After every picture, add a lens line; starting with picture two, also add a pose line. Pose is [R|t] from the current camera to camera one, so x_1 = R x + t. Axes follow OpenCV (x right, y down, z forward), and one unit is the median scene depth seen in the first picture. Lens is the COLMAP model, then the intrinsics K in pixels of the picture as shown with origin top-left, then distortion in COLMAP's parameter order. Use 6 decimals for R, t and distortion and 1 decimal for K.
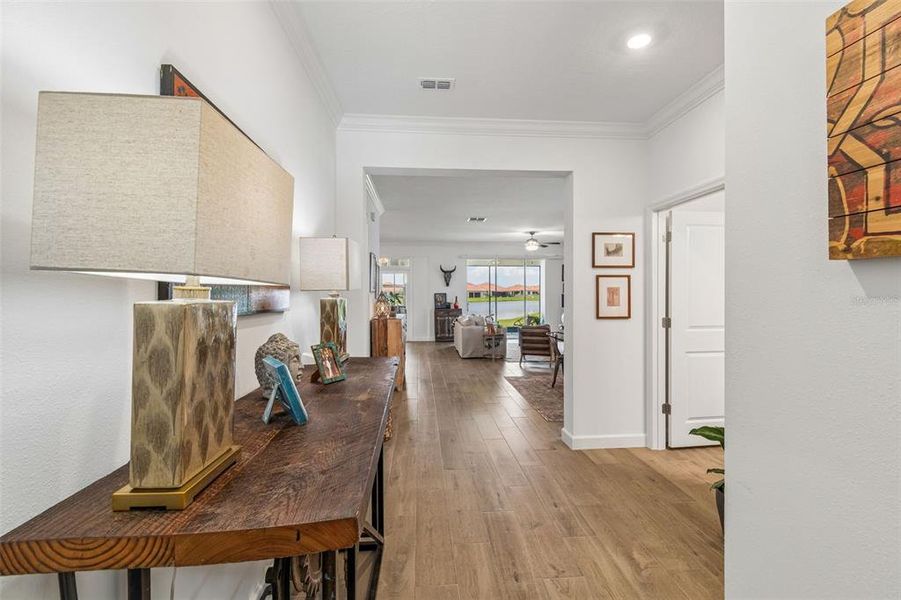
lens RADIAL K [[400.9, 0, 448.4], [0, 400.9, 295.6], [0, 0, 1]] dist [0.000609, -0.001608]
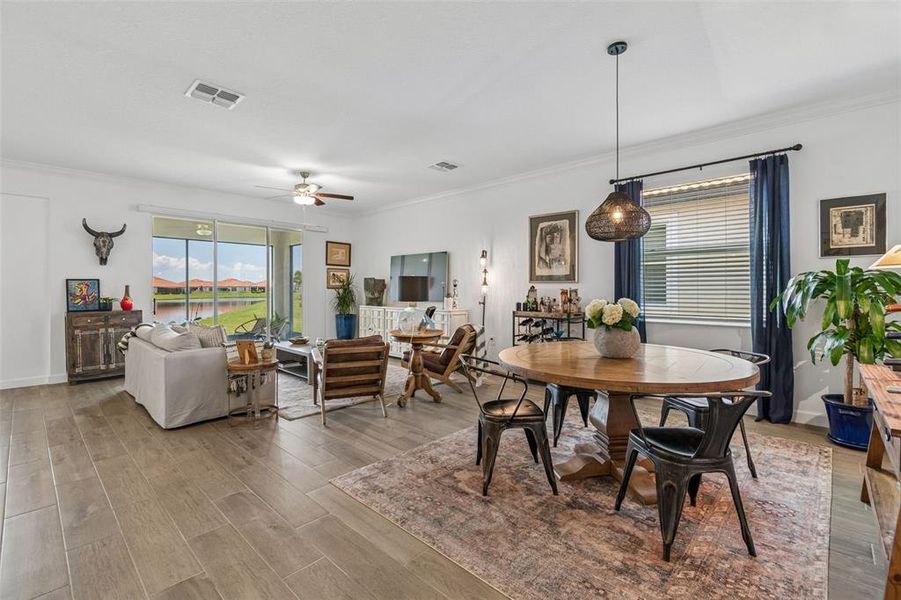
lens RADIAL K [[400.9, 0, 452.9], [0, 400.9, 290.9], [0, 0, 1]] dist [0.000609, -0.001608]
pose [[0.733736, 0.000784, 0.679435, -0.021586], [0.002822, 0.999987, -0.004202, 0.011890], [-0.679429, 0.005001, 0.733724, 0.371390]]
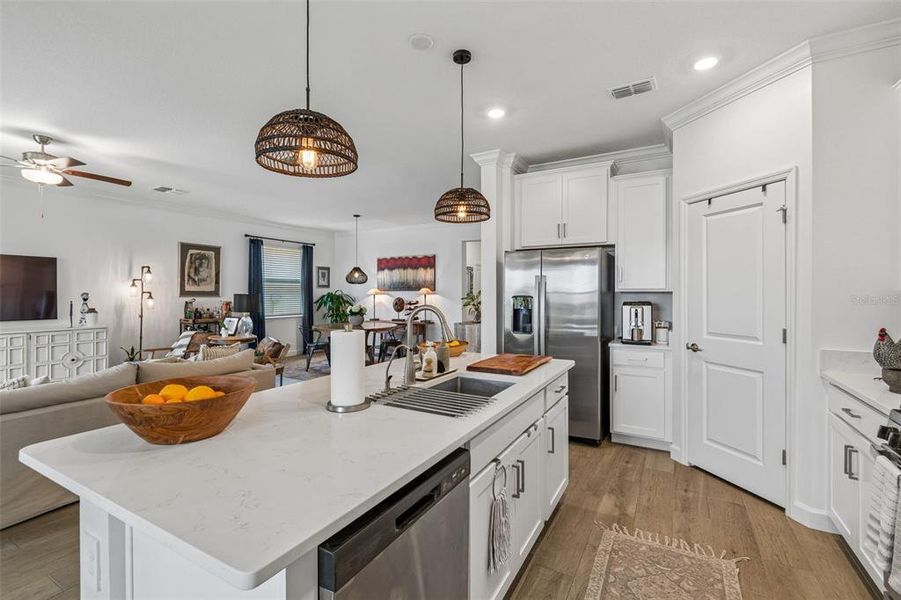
lens RADIAL K [[400.9, 0, 450.3], [0, 400.9, 294.1], [0, 0, 1]] dist [0.000609, -0.001608]
pose [[-0.833712, 0.001309, 0.552197, -0.286700], [0.005039, 0.999974, 0.005237, -0.004790], [-0.552176, 0.007148, -0.833697, 0.947997]]
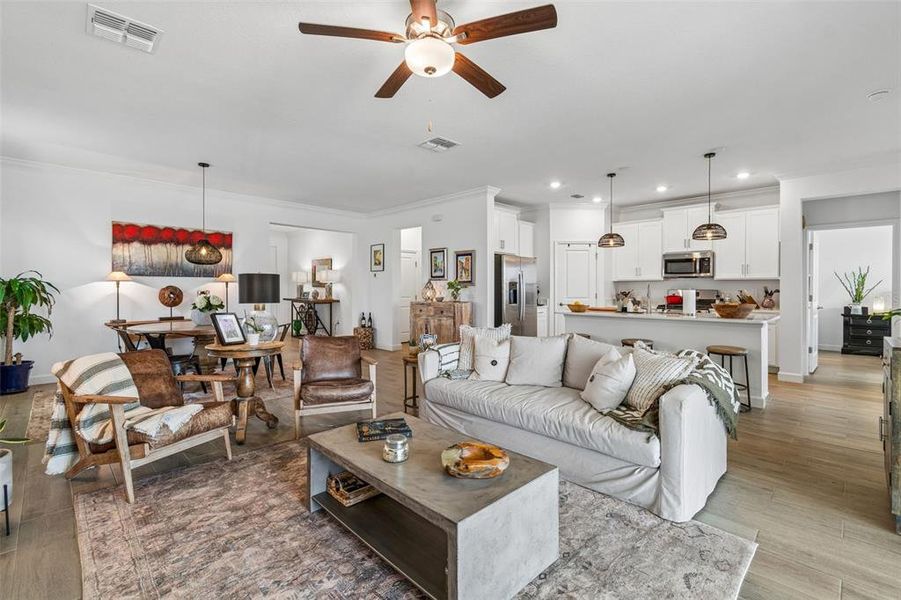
lens RADIAL K [[400.9, 0, 456.0], [0, 400.9, 293.2], [0, 0, 1]] dist [0.000609, -0.001608]
pose [[-0.748033, 0.009110, -0.663599, 0.299138], [-0.001496, 0.999880, 0.015413, 0.006294], [0.663660, 0.012522, -0.747930, 1.011600]]
